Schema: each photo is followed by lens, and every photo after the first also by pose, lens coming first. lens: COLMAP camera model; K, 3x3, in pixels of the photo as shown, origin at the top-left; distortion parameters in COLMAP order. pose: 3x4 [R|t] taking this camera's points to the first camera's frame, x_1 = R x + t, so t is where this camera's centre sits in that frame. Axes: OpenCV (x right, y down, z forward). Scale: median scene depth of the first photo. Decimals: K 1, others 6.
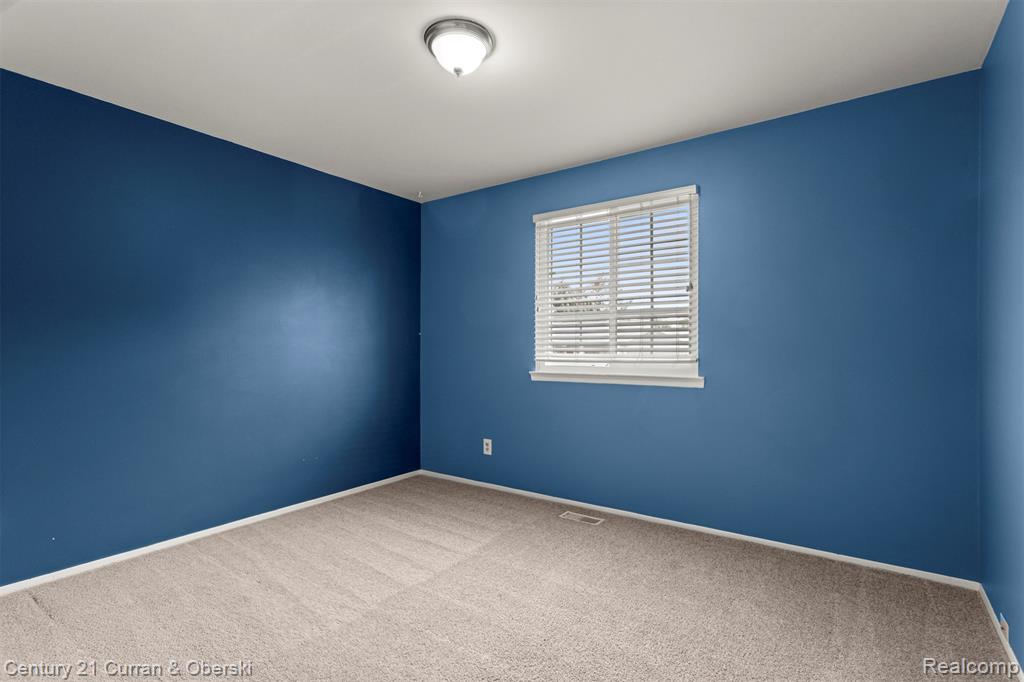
lens RADIAL K [[485.6, 0, 512.8], [0, 485.6, 343.6], [0, 0, 1]] dist [0.002984, -0.000046]
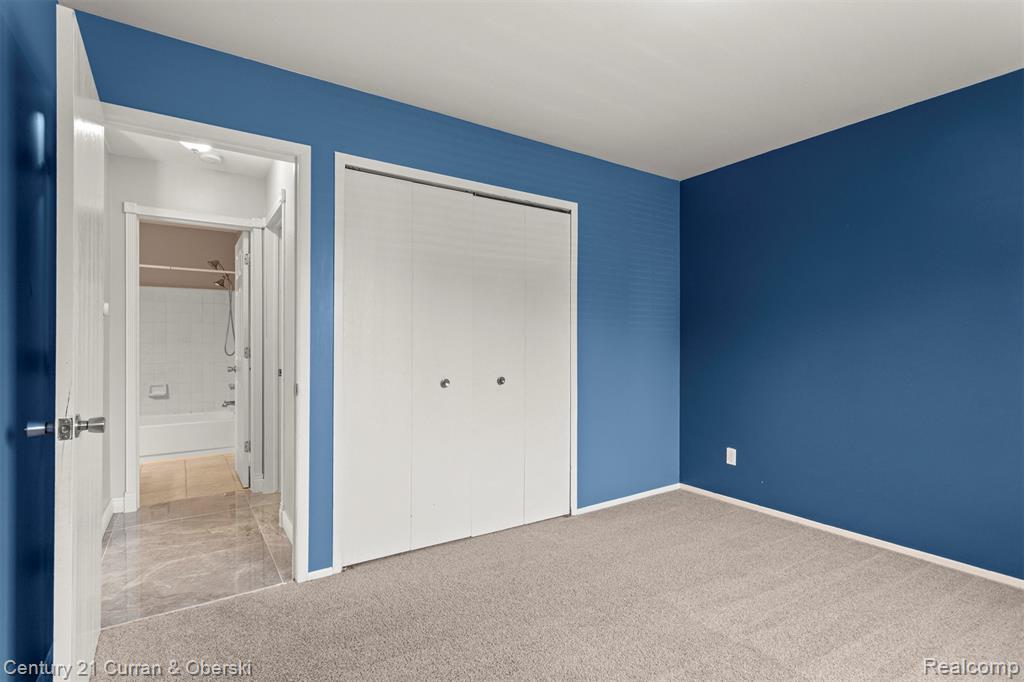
lens RADIAL K [[485.6, 0, 515.4], [0, 485.6, 342.3], [0, 0, 1]] dist [0.002984, -0.000046]
pose [[-0.332877, -0.000427, -0.942970, 0.550126], [0.004481, 0.999988, -0.002035, 0.001820], [0.942960, -0.004903, -0.332871, 0.743934]]
